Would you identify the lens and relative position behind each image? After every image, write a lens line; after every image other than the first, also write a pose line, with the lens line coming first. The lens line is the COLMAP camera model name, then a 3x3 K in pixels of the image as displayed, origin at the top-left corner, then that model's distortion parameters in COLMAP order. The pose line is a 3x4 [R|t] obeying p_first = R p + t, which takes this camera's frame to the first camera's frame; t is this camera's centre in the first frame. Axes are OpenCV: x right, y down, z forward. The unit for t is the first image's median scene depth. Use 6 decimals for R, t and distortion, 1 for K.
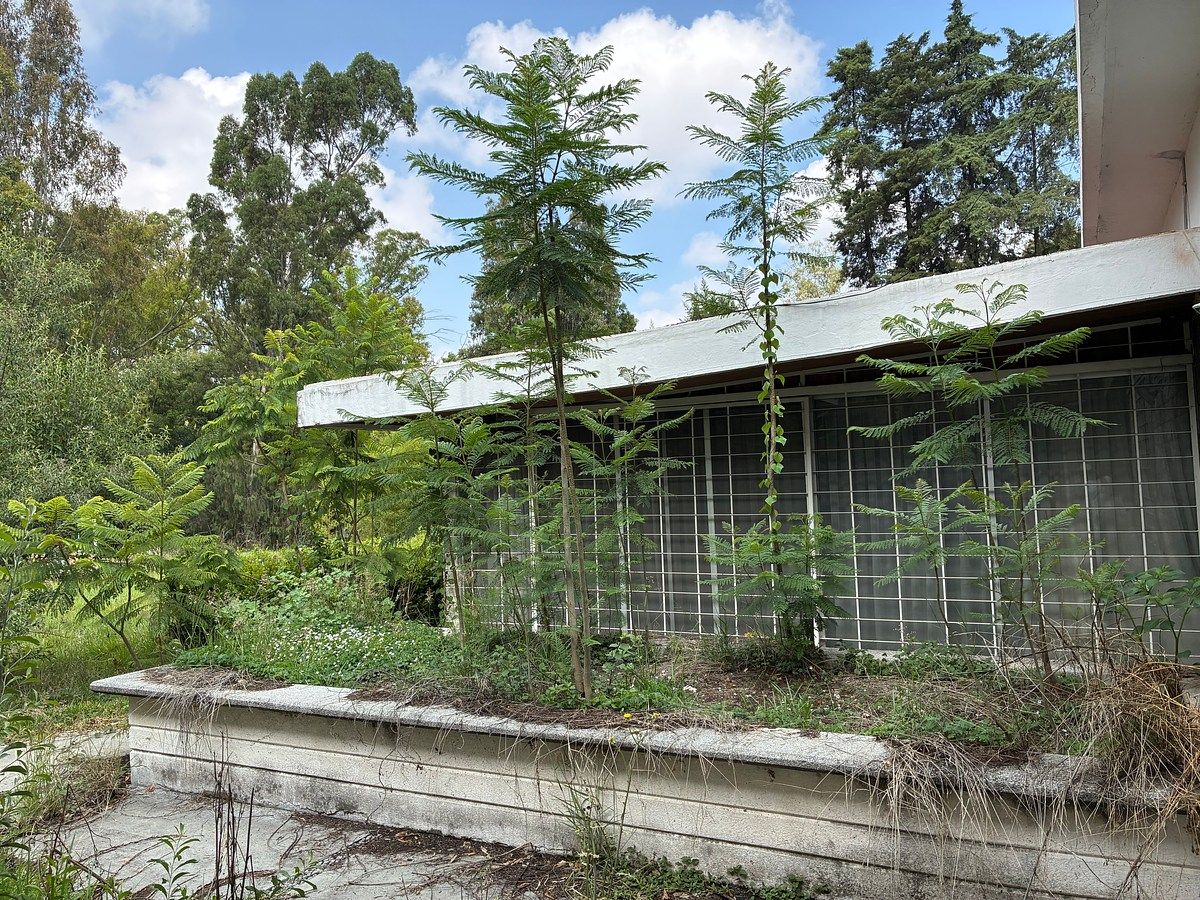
lens RADIAL K [[894.4, 0, 606.2], [0, 894.4, 455.4], [0, 0, 1]] dist [0.041379, -0.066267]
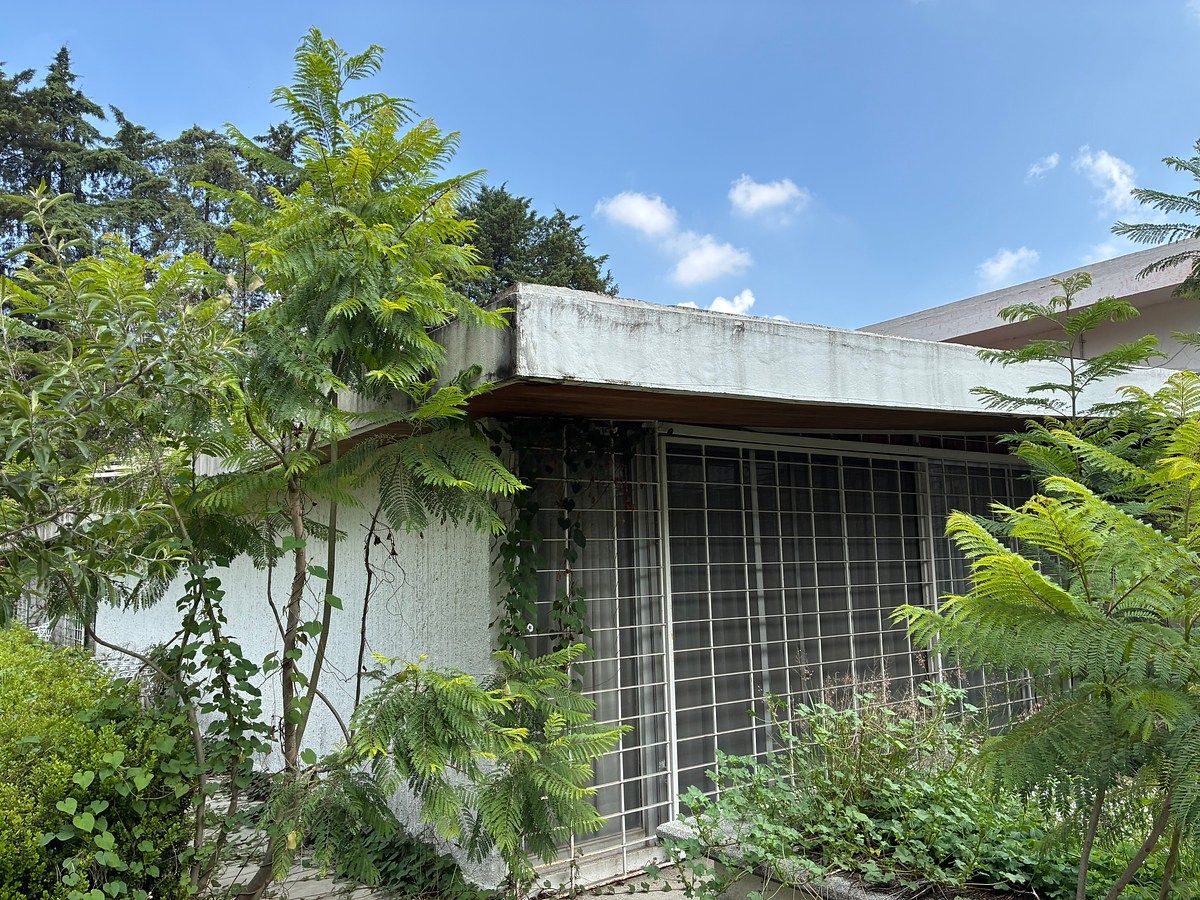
lens RADIAL K [[894.4, 0, 606.2], [0, 894.4, 455.4], [0, 0, 1]] dist [0.041379, -0.066267]
pose [[0.450456, 0.132759, 0.882873, -0.106507], [-0.019581, 0.990114, -0.138894, 0.006704], [-0.892584, 0.045279, 0.448602, 0.135856]]
